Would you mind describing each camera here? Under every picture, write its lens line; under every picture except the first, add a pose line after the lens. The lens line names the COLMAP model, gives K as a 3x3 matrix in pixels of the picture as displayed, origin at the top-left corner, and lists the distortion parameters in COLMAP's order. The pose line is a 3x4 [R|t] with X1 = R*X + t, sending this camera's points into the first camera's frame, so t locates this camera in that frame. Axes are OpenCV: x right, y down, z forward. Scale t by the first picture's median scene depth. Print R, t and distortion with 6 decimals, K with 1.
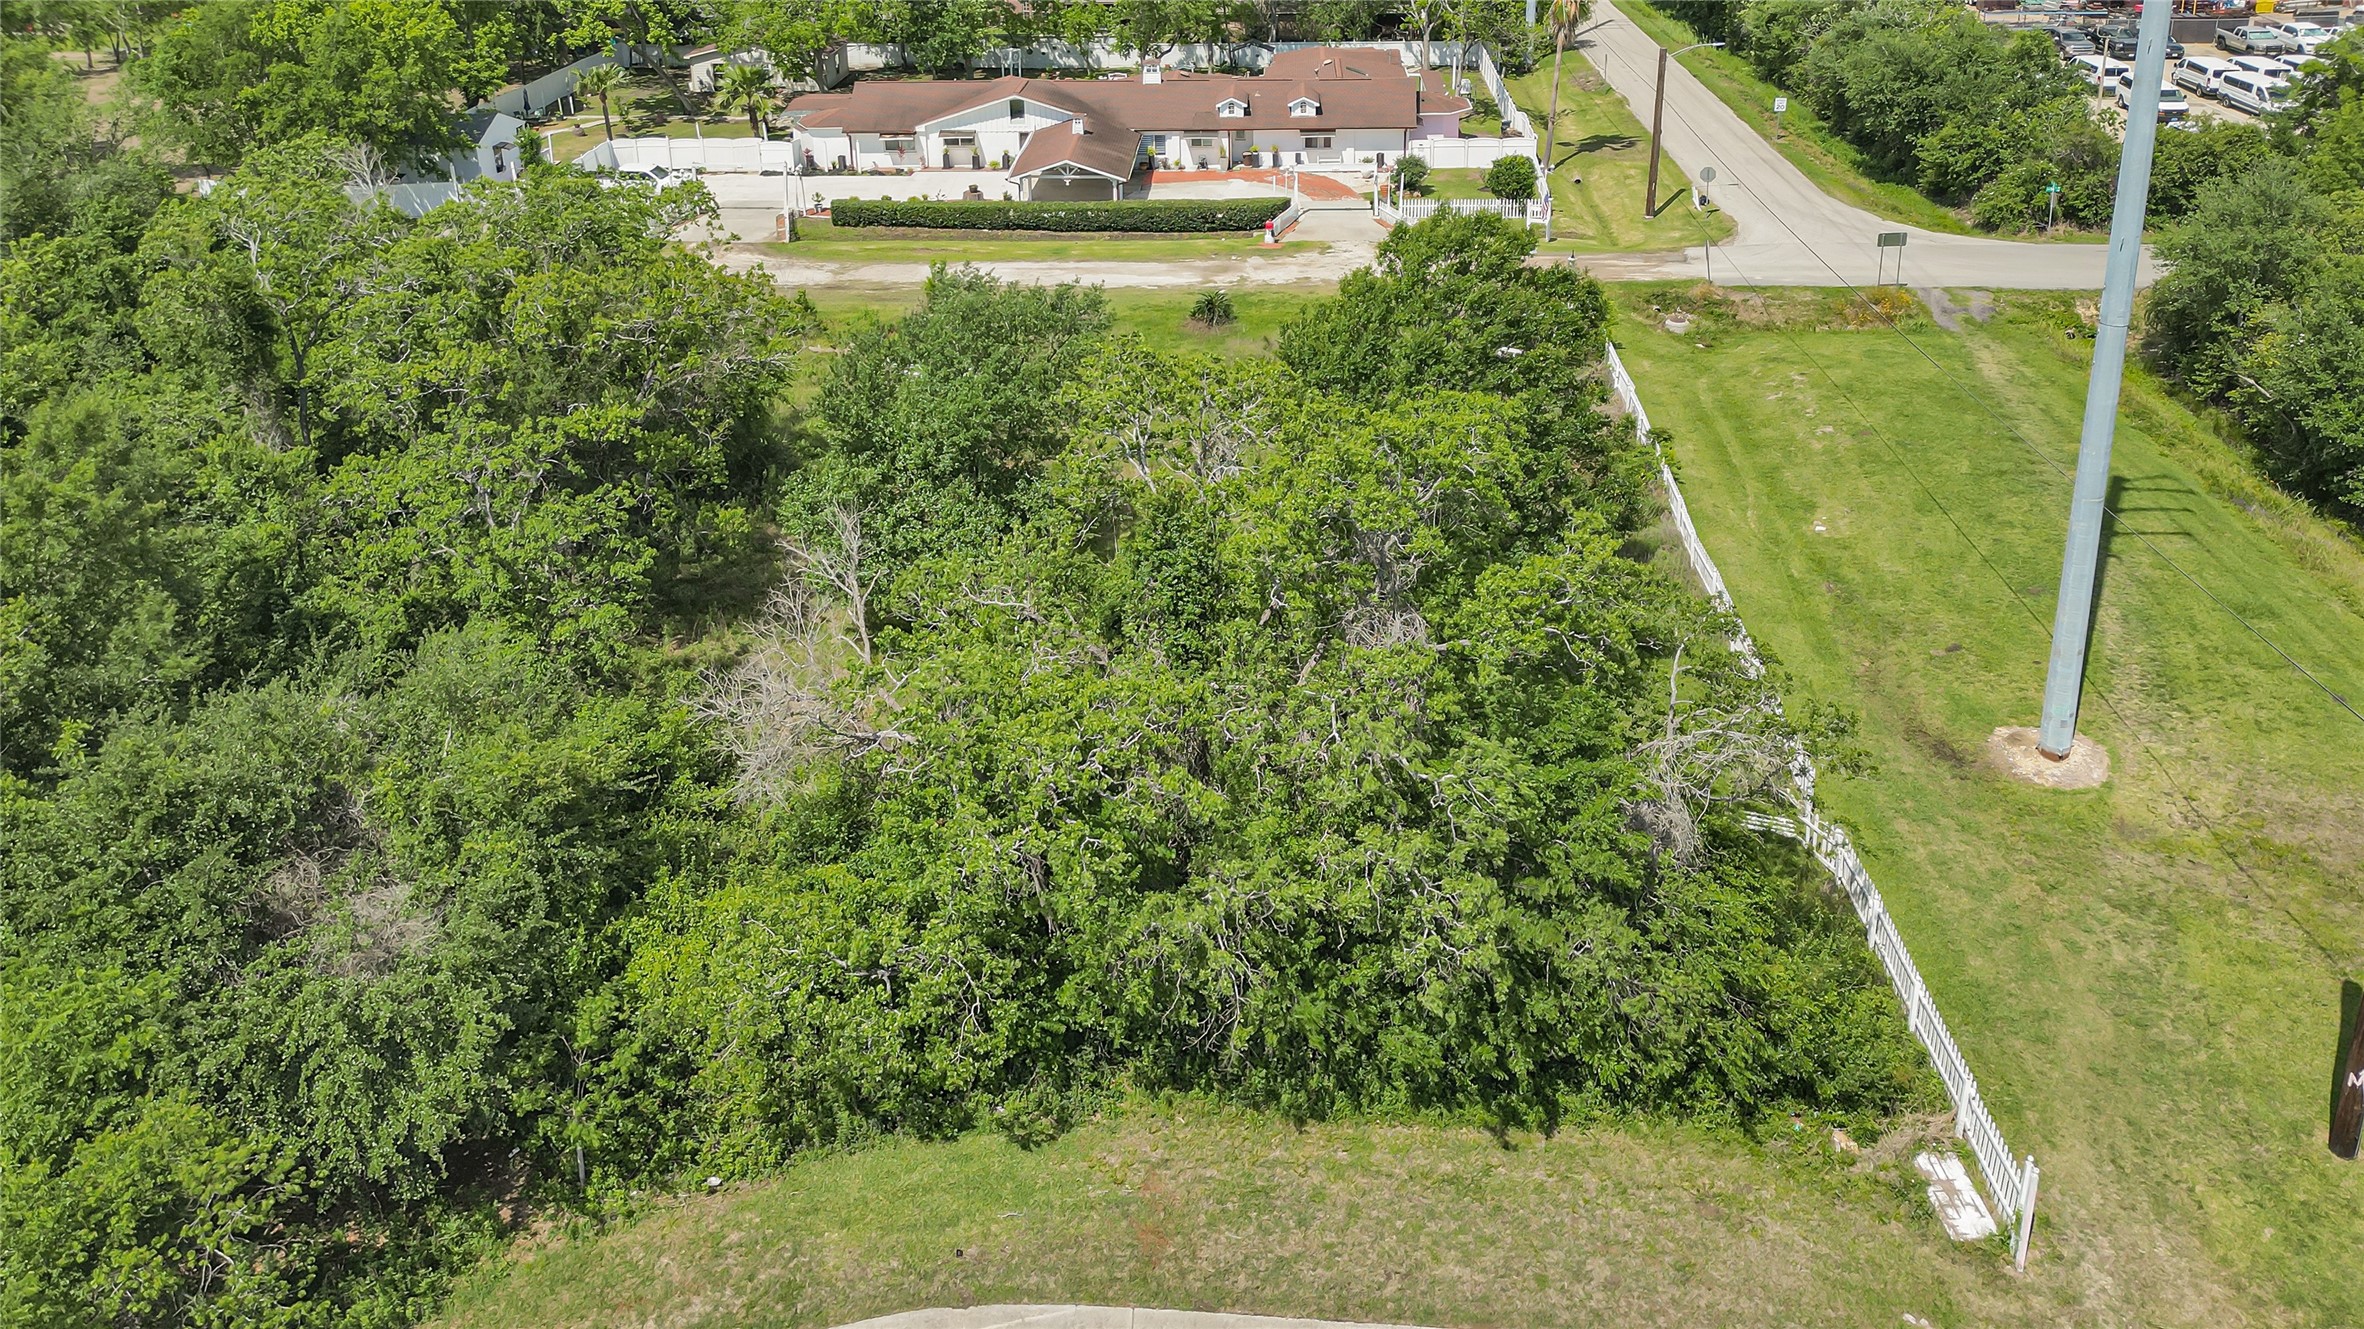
lens RADIAL K [[1615.9, 0, 1154.4], [0, 1615.9, 586.3], [0, 0, 1]] dist [0.040525, -0.010361]
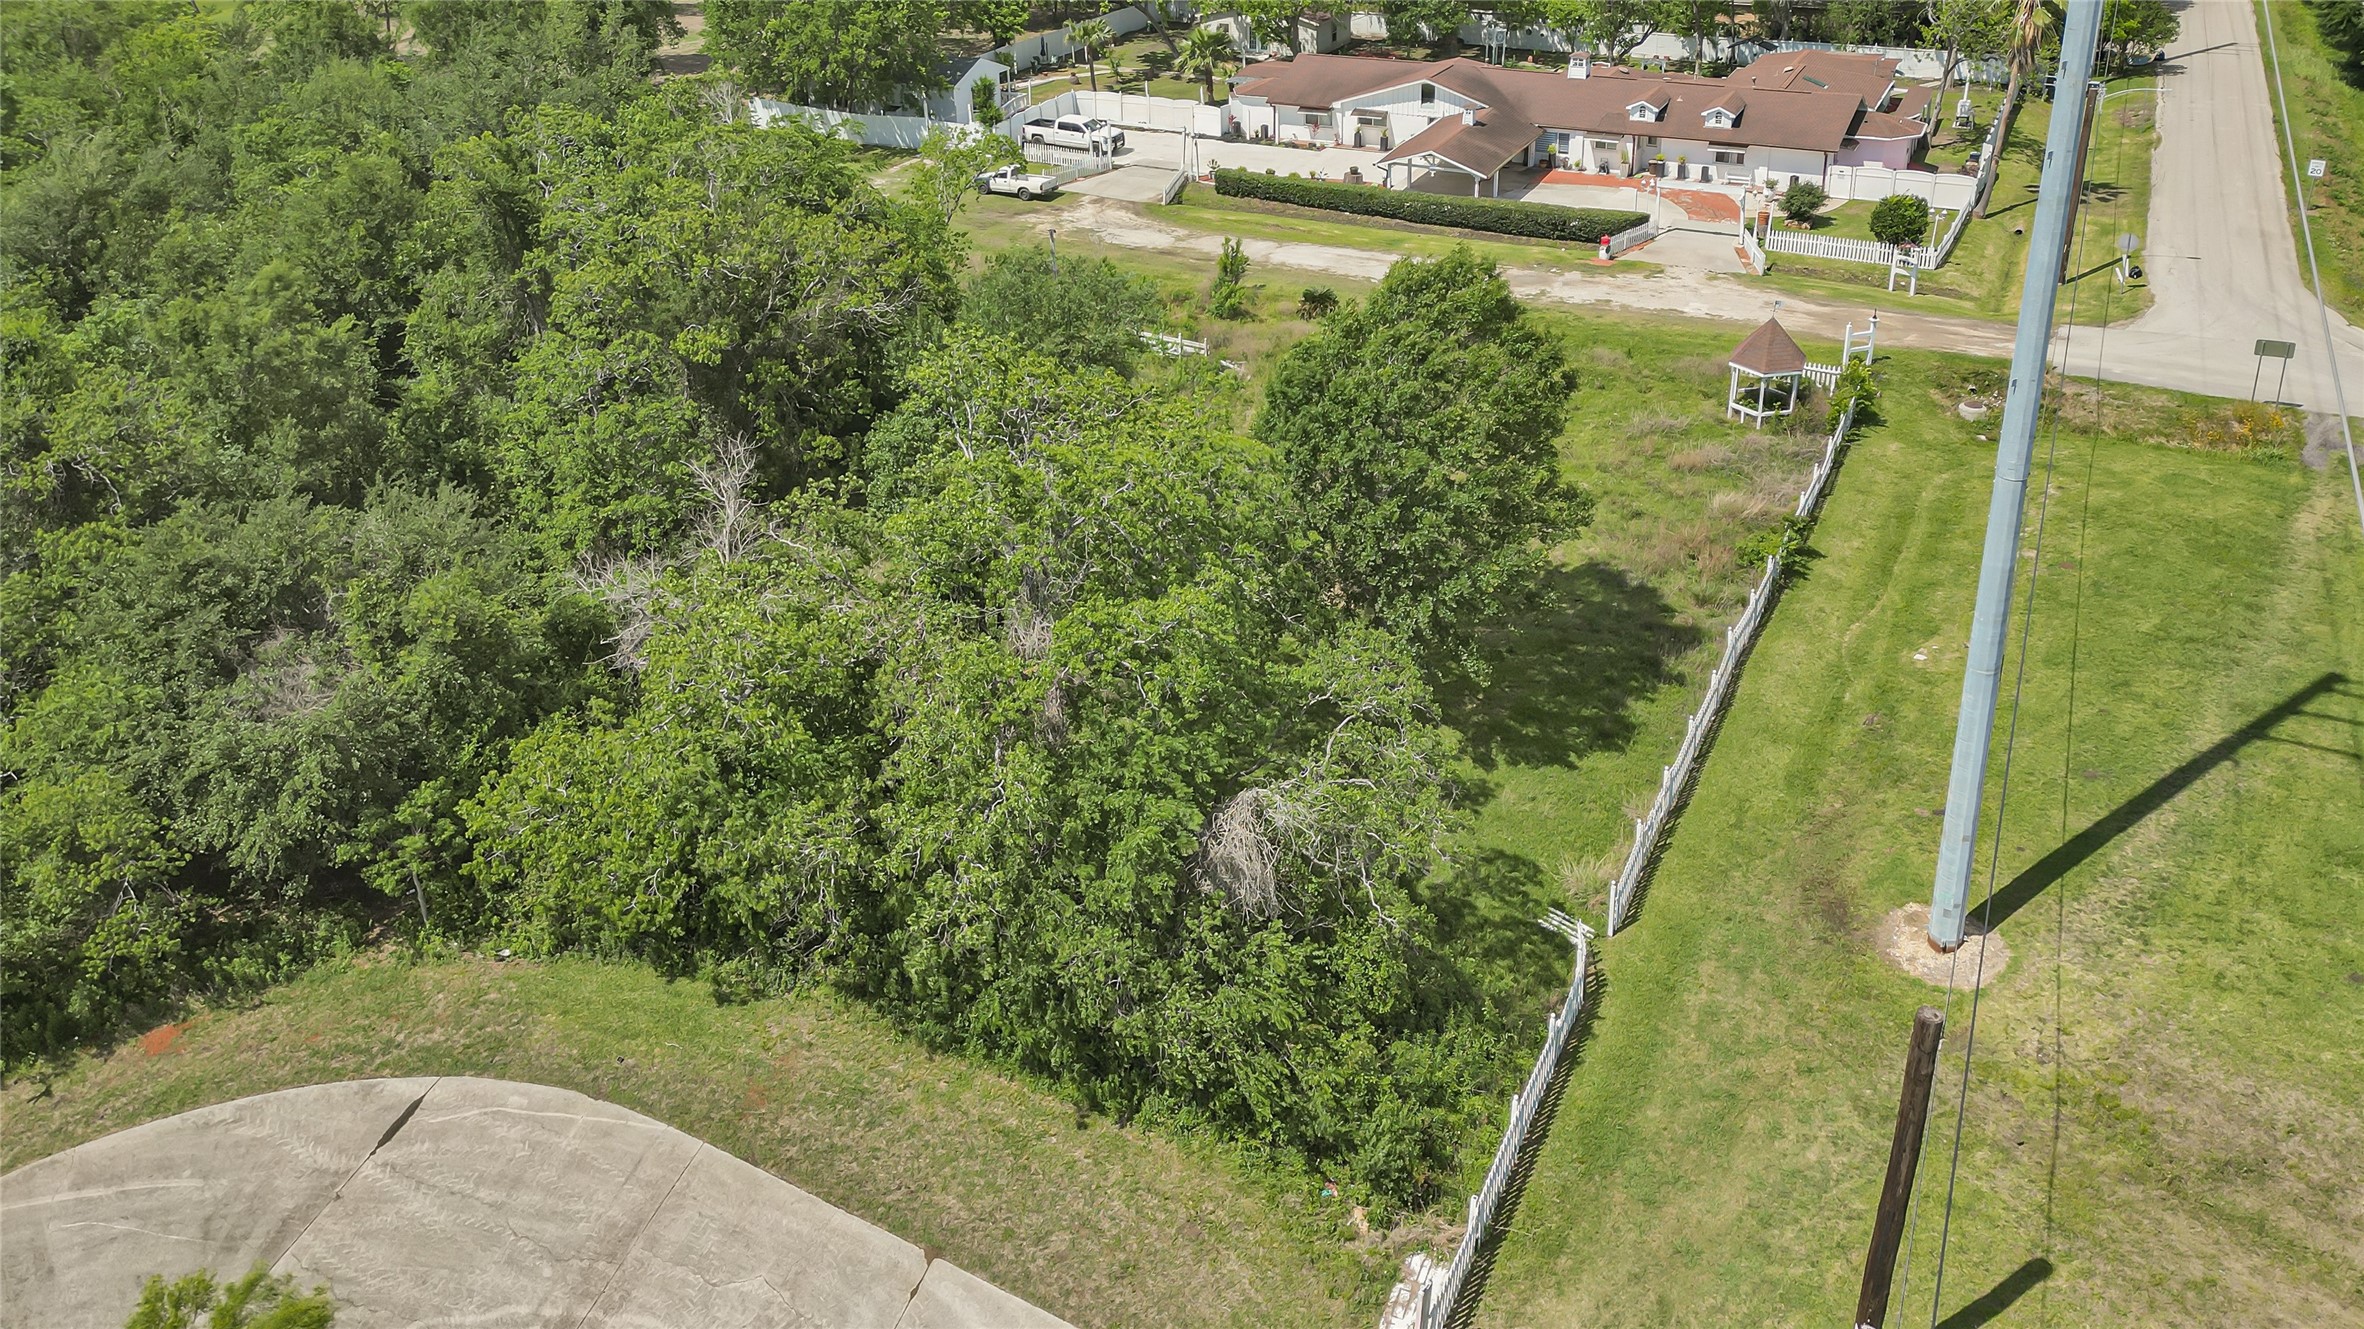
lens RADIAL K [[1635.9, 0, 1173.7], [0, 1635.9, 652.3], [0, 0, 1]] dist [0.041249, -0.013036]
pose [[0.909075, 0.209780, -0.359964, 0.210092], [-0.188388, 0.977590, 0.093953, -0.026689], [0.371607, -0.017598, 0.928223, 0.005995]]
